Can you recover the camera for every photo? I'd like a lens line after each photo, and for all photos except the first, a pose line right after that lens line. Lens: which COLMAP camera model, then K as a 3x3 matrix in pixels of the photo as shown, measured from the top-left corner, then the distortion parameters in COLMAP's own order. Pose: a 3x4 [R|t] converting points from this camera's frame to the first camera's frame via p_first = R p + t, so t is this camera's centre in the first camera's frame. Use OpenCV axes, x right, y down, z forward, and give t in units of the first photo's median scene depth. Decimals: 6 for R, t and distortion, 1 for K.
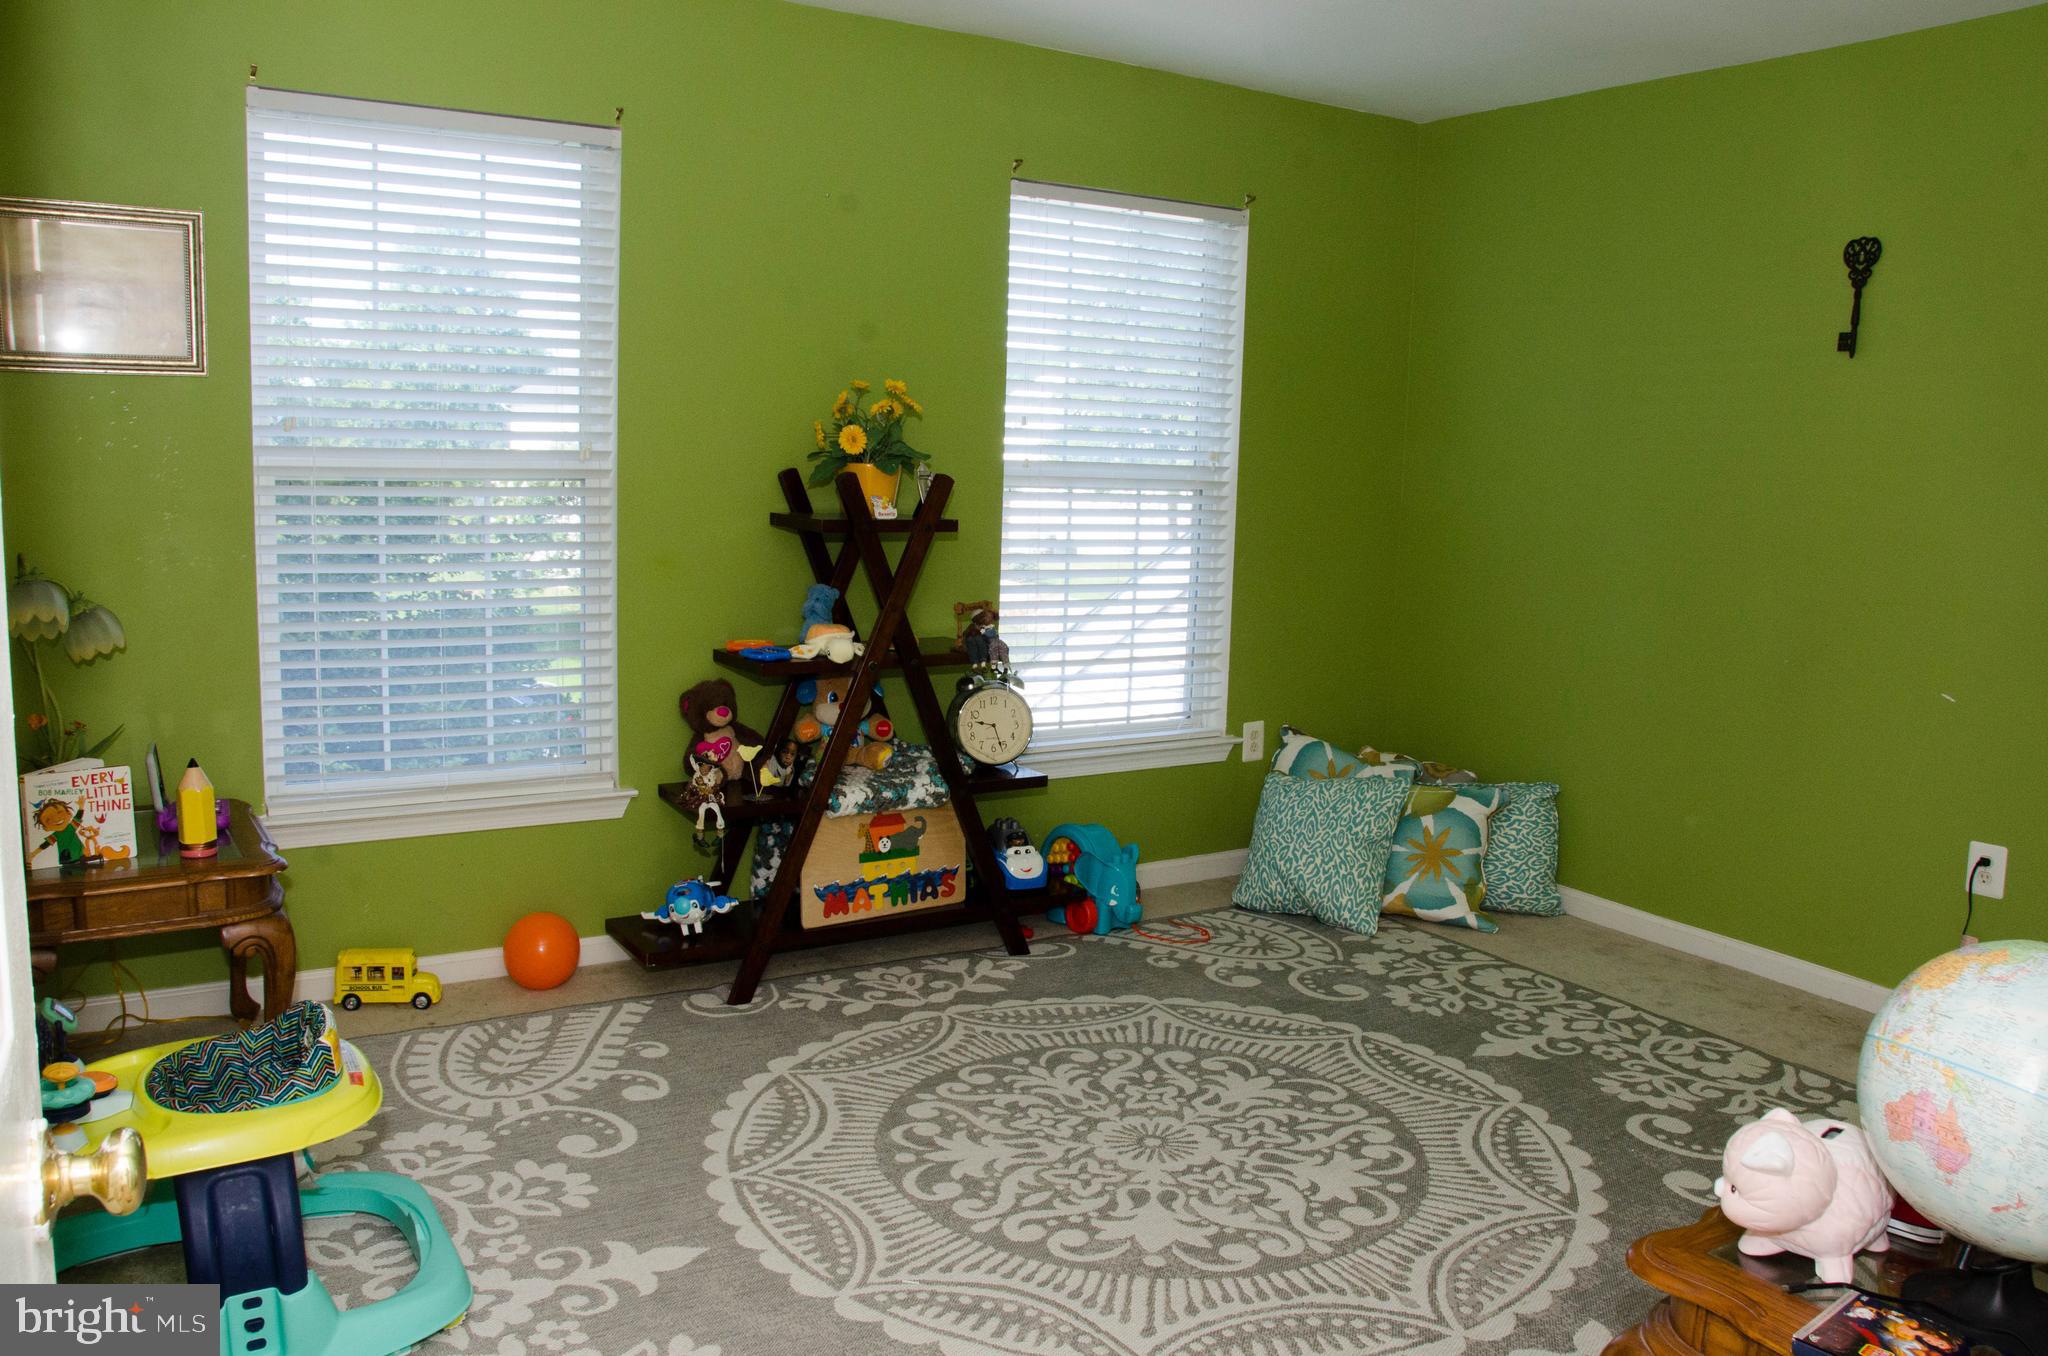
lens RADIAL K [[1598.9, 0, 1024.0], [0, 1598.9, 678.0], [0, 0, 1]] dist [-0.162835, 0.119982]
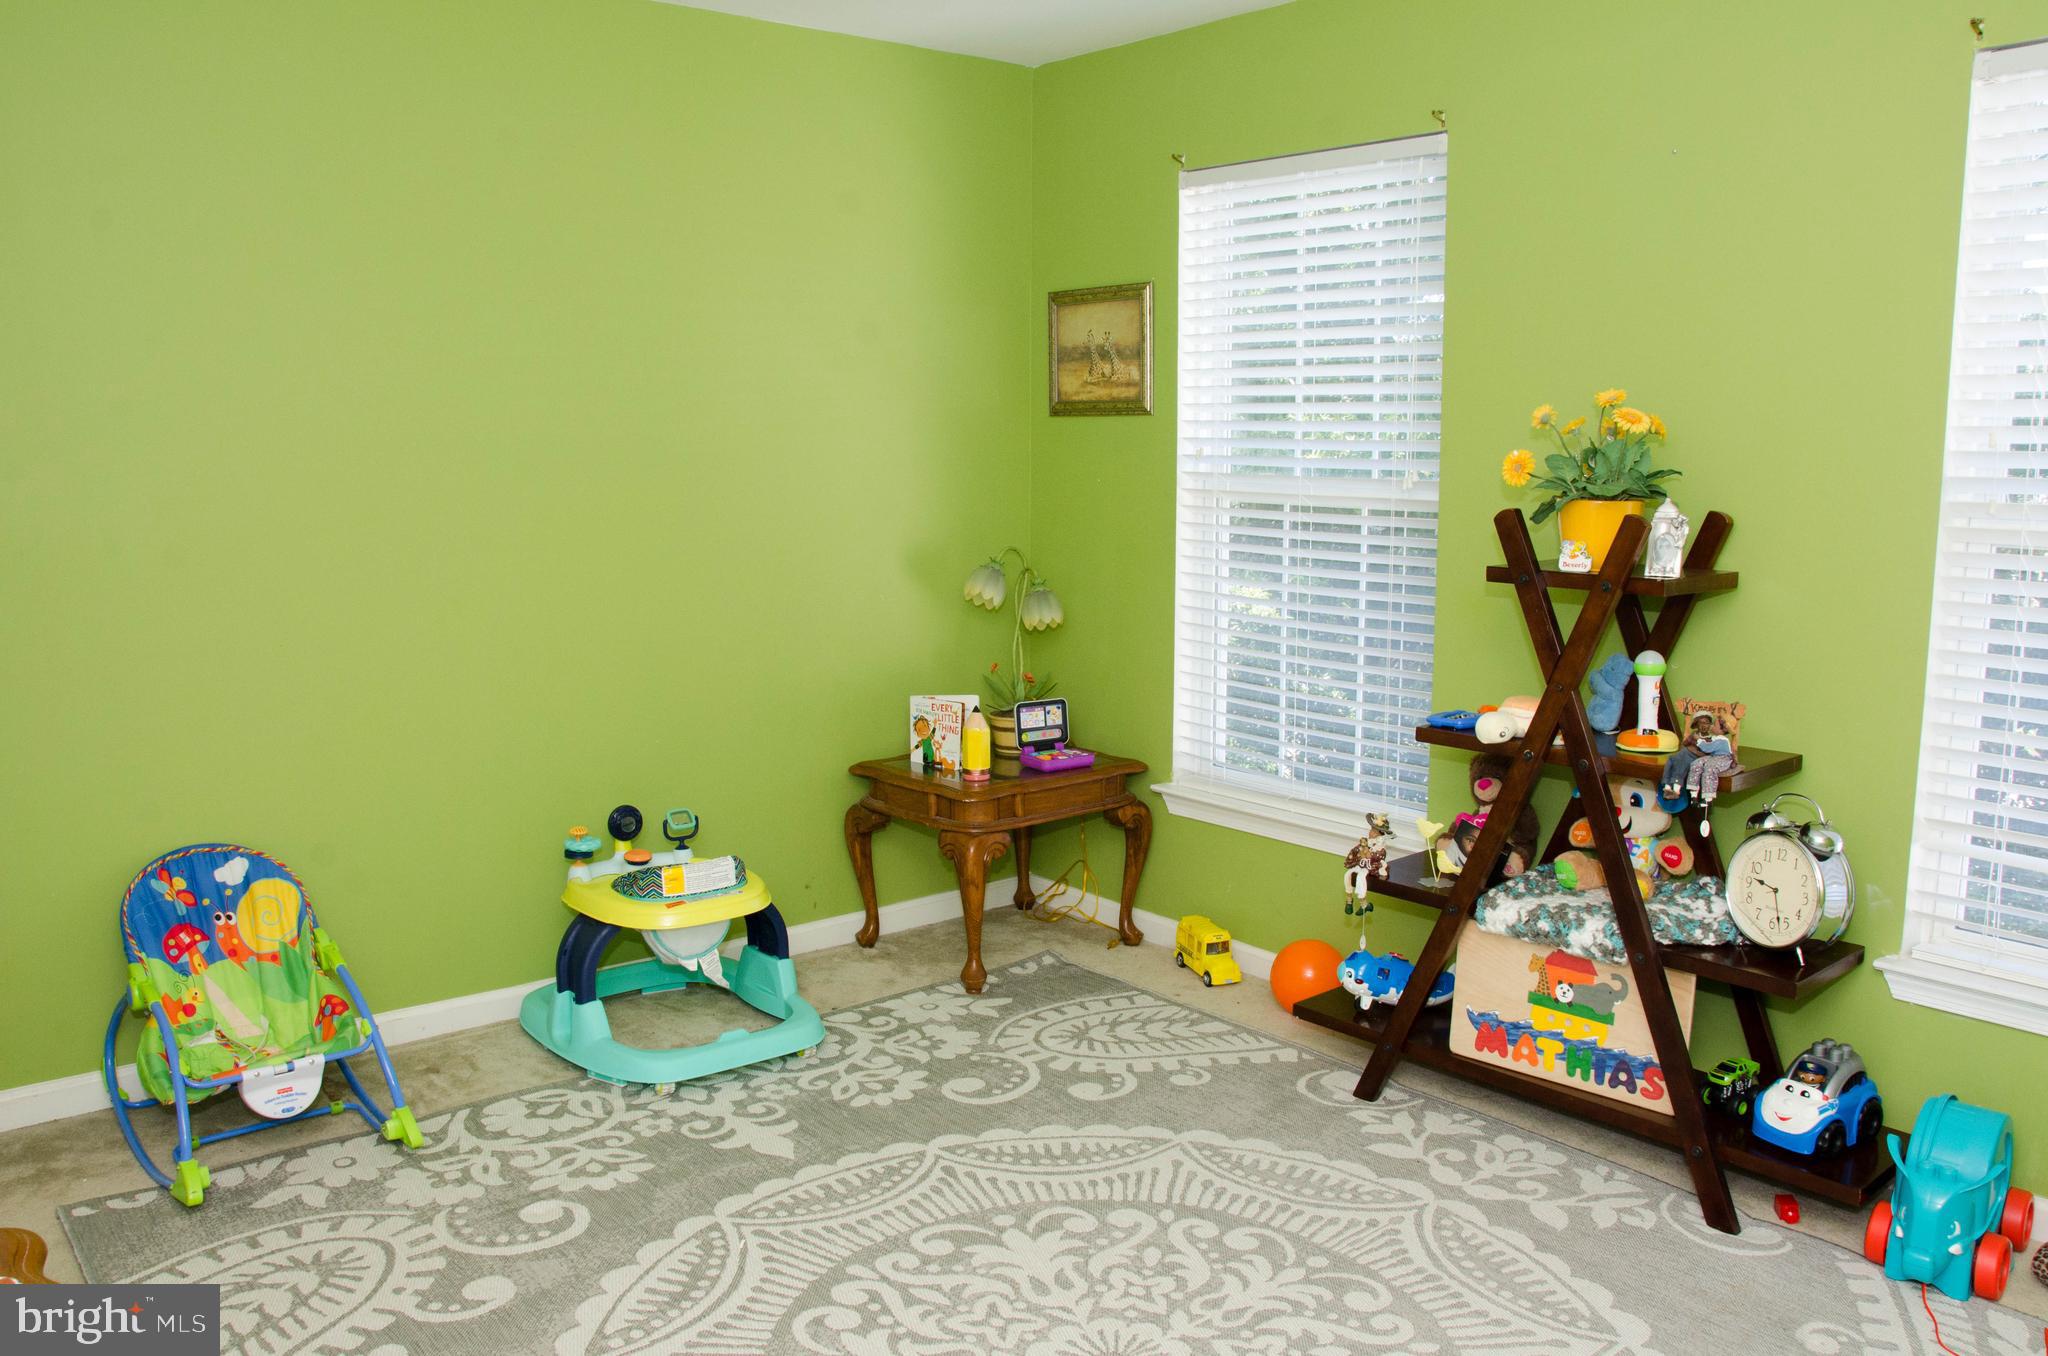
lens RADIAL K [[1598.9, 0, 1024.0], [0, 1598.9, 678.0], [0, 0, 1]] dist [-0.162835, 0.119982]
pose [[0.137359, 0.115320, -0.983786, 0.635290], [-0.142641, 0.985150, 0.095564, -0.084890], [0.980197, 0.127202, 0.151768, 0.641034]]
